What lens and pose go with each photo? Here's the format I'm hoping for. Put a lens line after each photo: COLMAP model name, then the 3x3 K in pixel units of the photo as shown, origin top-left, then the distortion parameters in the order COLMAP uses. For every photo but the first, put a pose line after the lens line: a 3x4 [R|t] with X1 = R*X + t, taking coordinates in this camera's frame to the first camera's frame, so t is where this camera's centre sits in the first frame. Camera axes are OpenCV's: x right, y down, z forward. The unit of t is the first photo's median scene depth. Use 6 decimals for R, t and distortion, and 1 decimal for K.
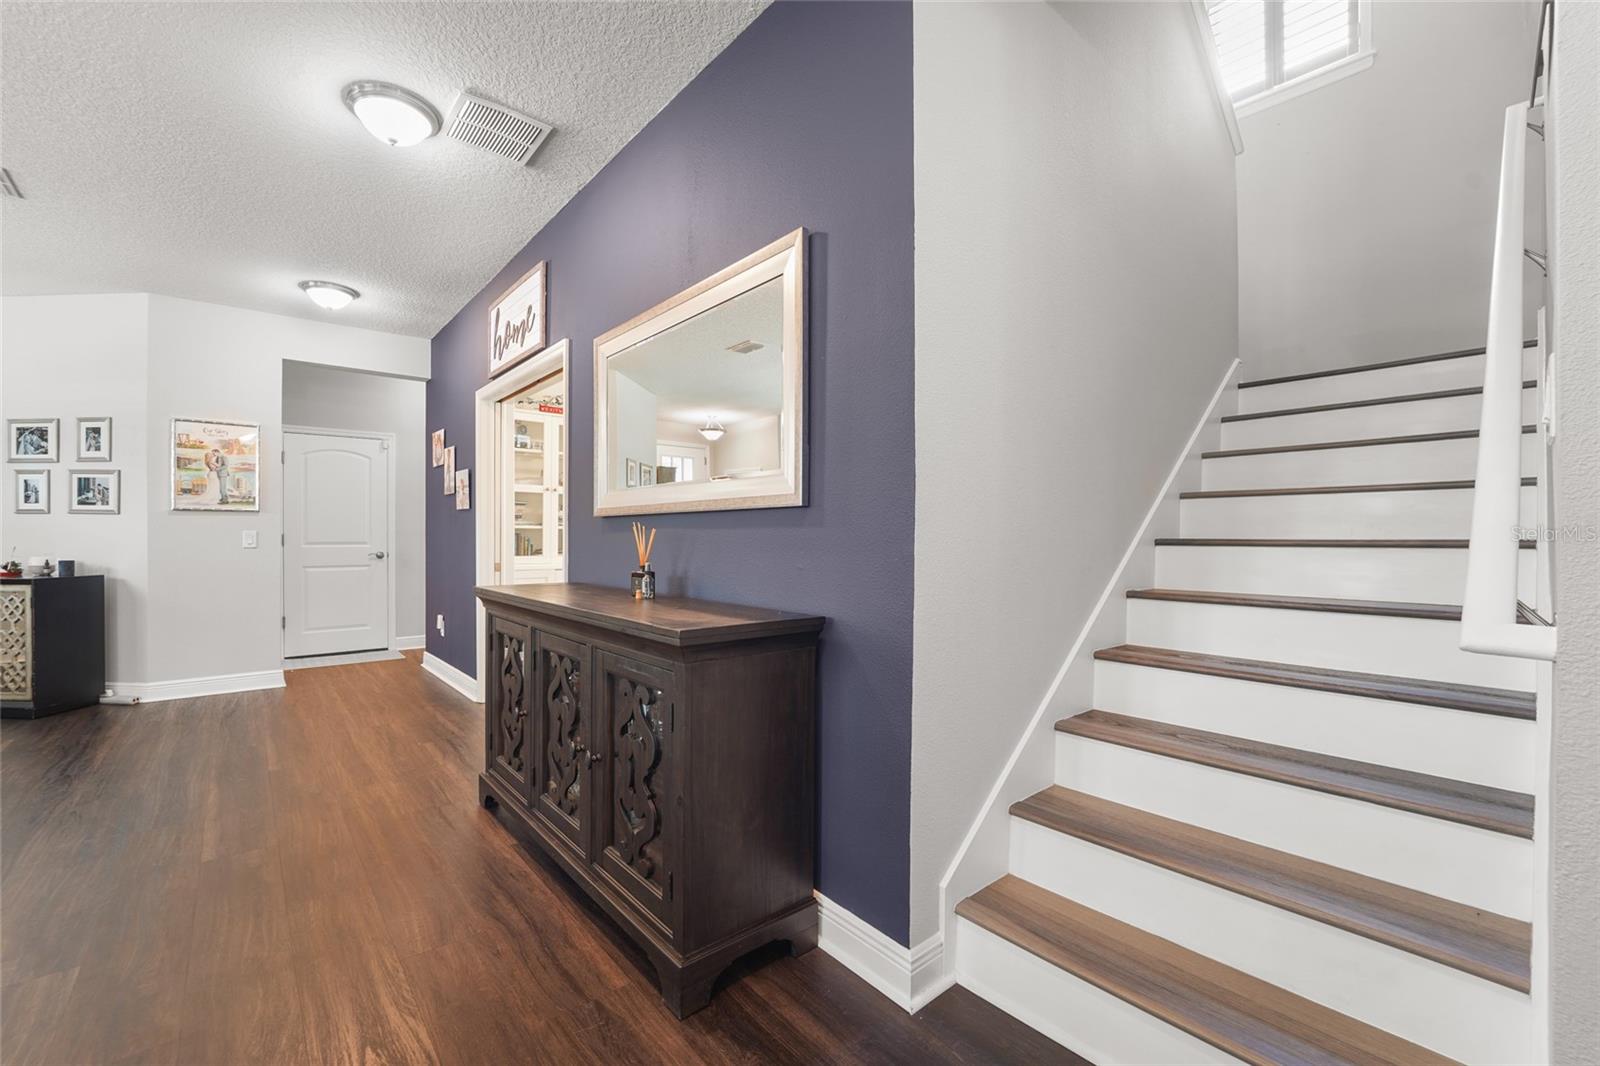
lens RADIAL K [[660.7, 0, 799.8], [0, 660.7, 536.6], [0, 0, 1]] dist [-0.022664, 0.001521]
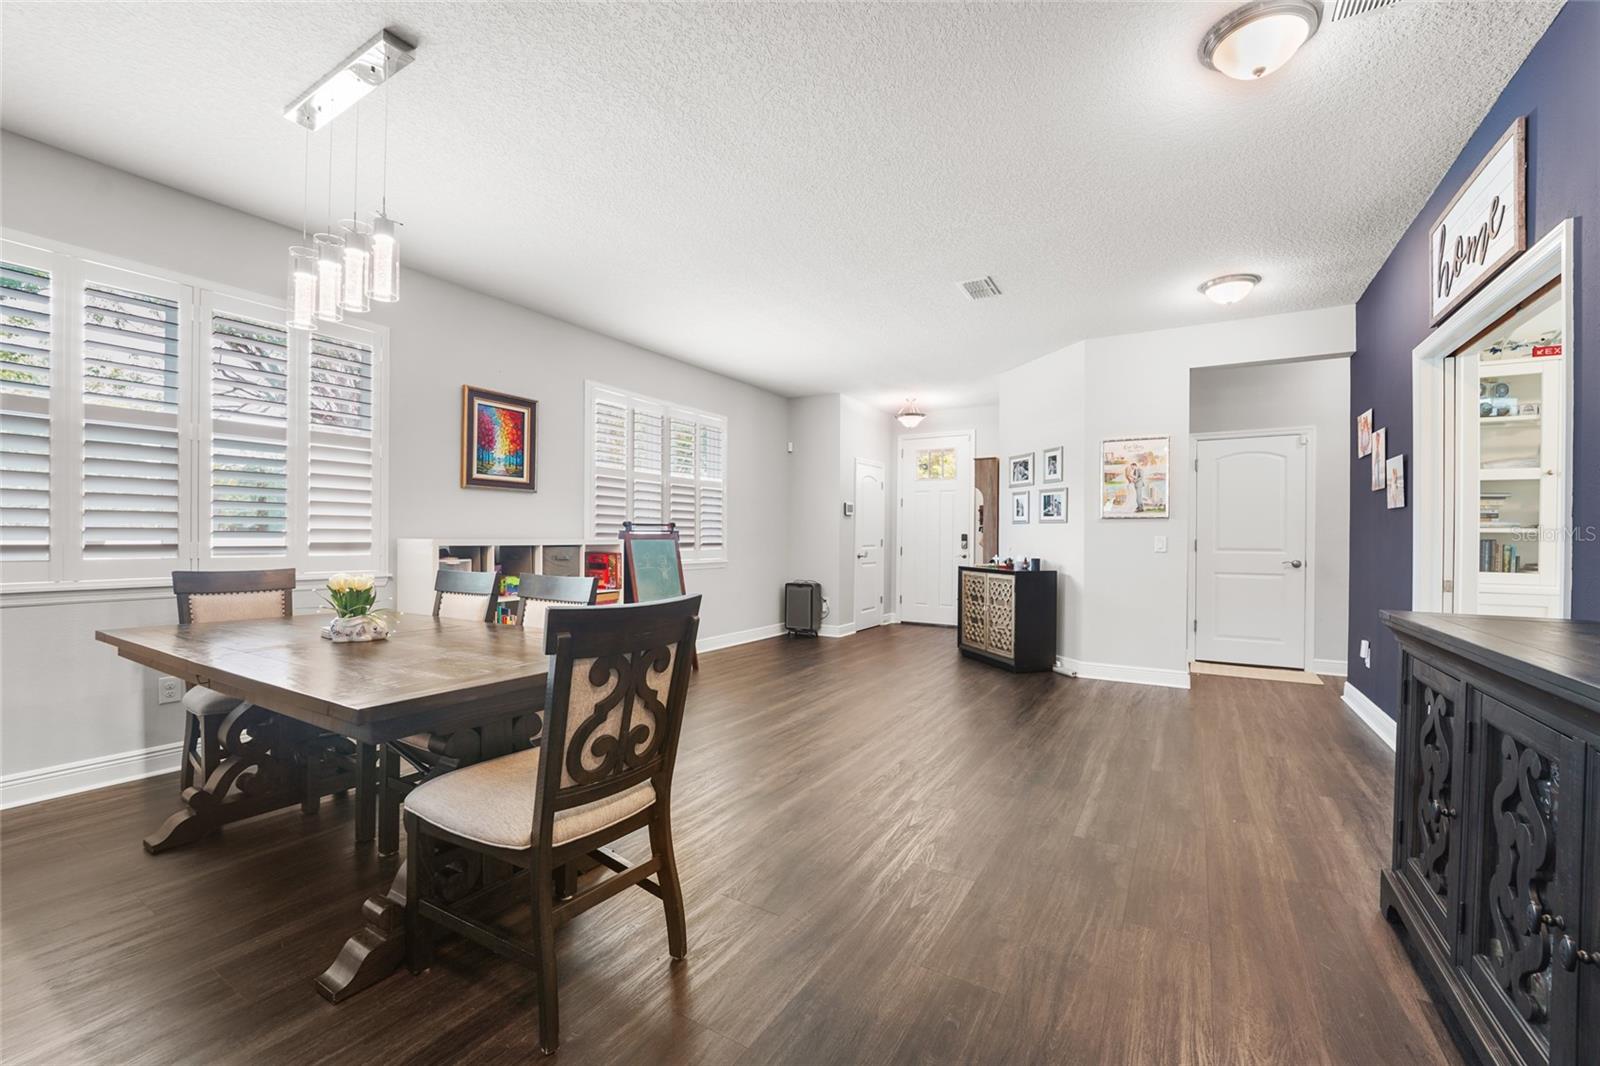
lens RADIAL K [[660.7, 0, 783.7], [0, 660.7, 540.3], [0, 0, 1]] dist [-0.022664, 0.001521]
pose [[0.304641, 0.004859, -0.952455, -0.007546], [-0.009514, 0.999953, 0.002059, 0.001632], [0.952420, 0.008435, 0.304673, 0.088468]]
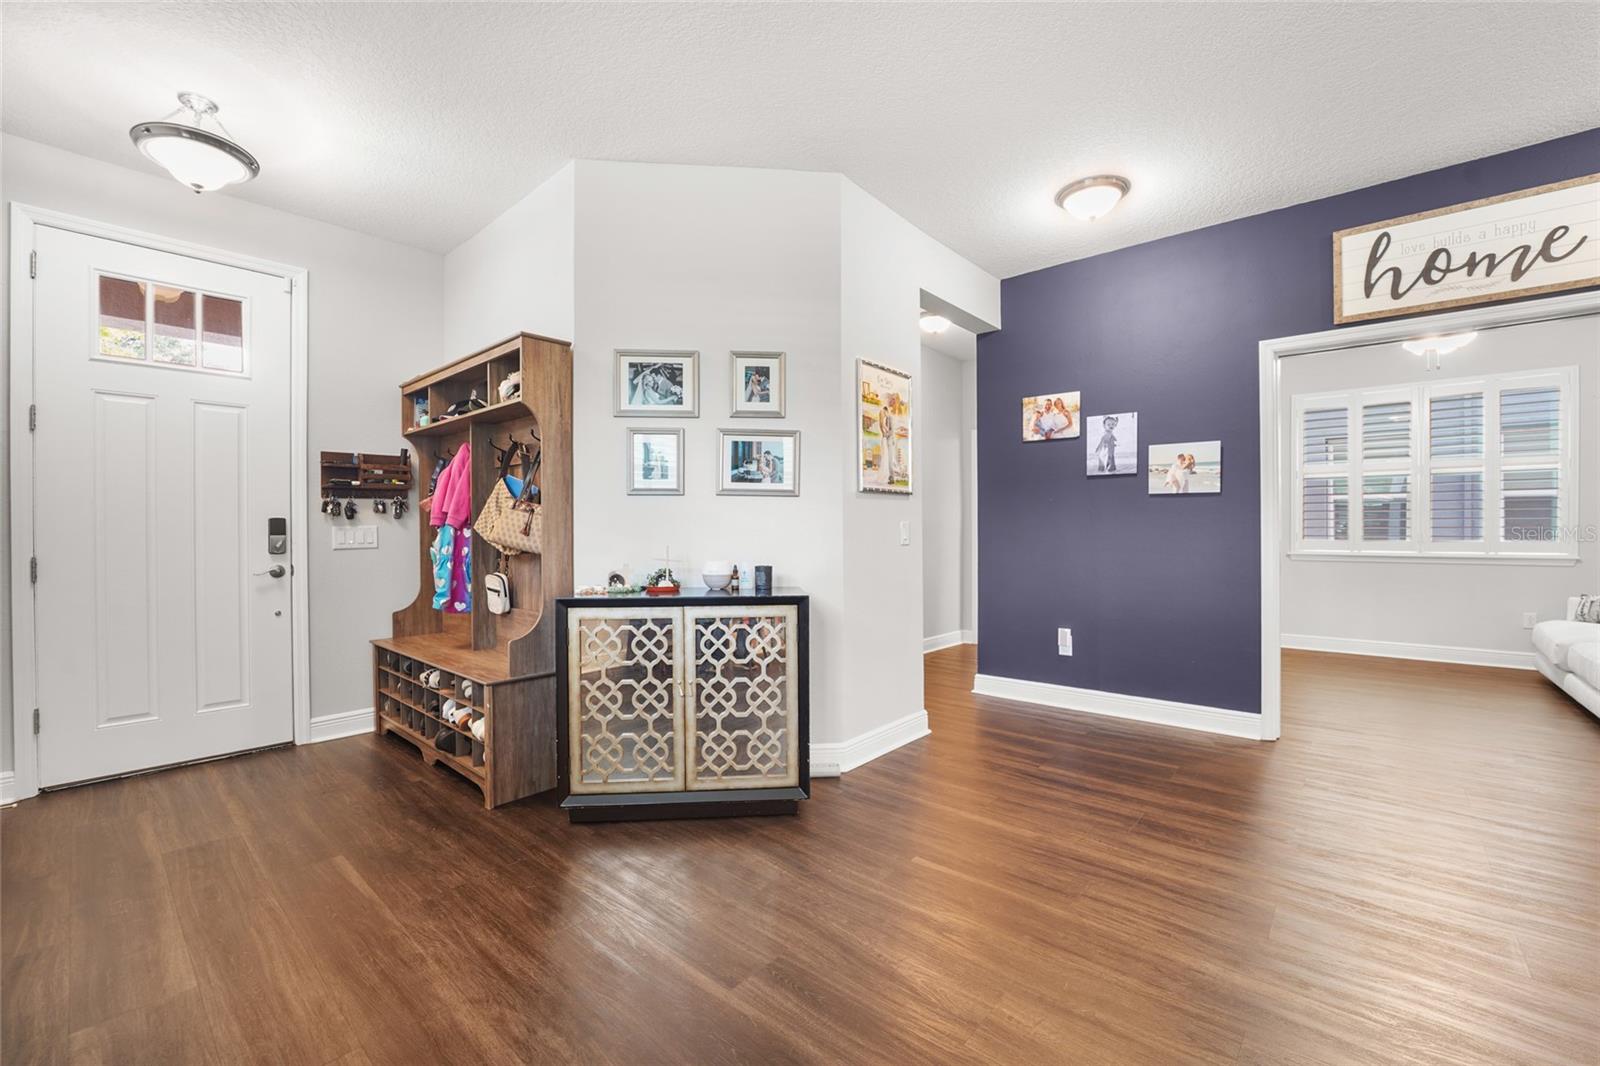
lens RADIAL K [[660.7, 0, 799.3], [0, 660.7, 526.9], [0, 0, 1]] dist [-0.022664, 0.001521]
pose [[0.989496, -0.004971, 0.144472, -1.154830], [0.006160, 0.999951, -0.007787, 0.002251], [-0.144426, 0.008595, 0.989478, 0.317482]]
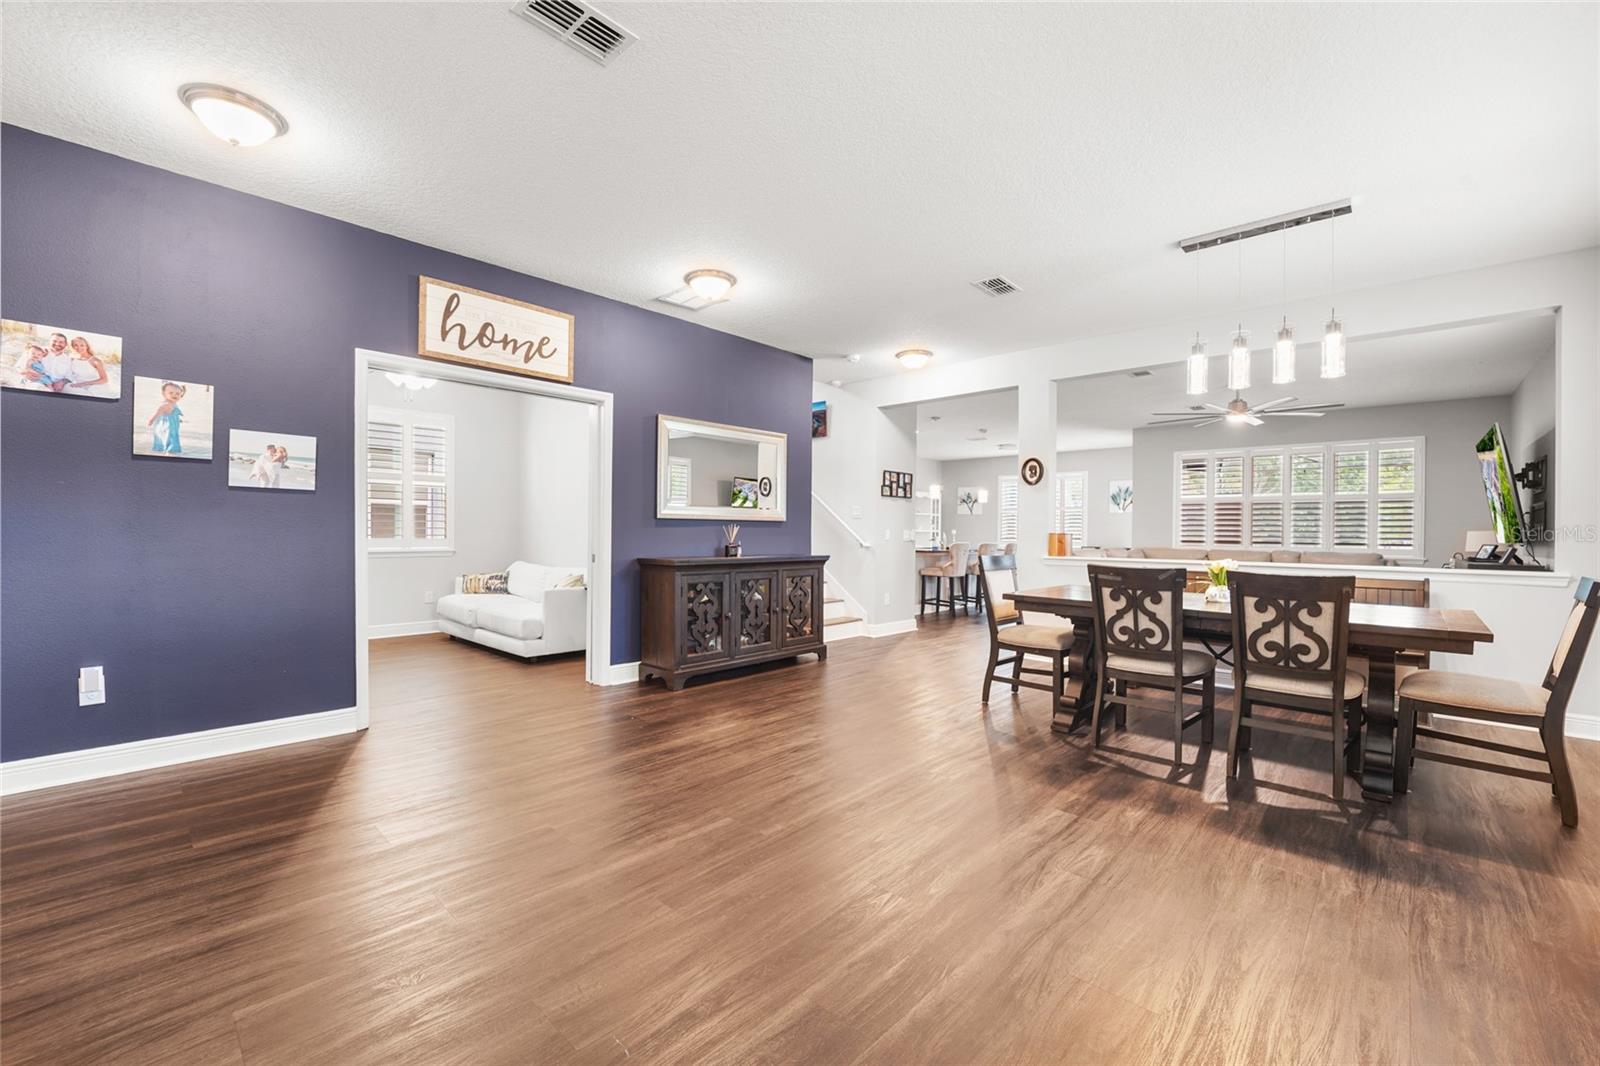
lens RADIAL K [[660.7, 0, 787.4], [0, 660.7, 531.3], [0, 0, 1]] dist [-0.022664, 0.001521]
pose [[-0.107542, -0.003645, 0.994194, -1.380667], [-0.004971, 0.999983, 0.003128, -0.000106], [-0.994188, -0.004606, -0.107558, 0.585938]]
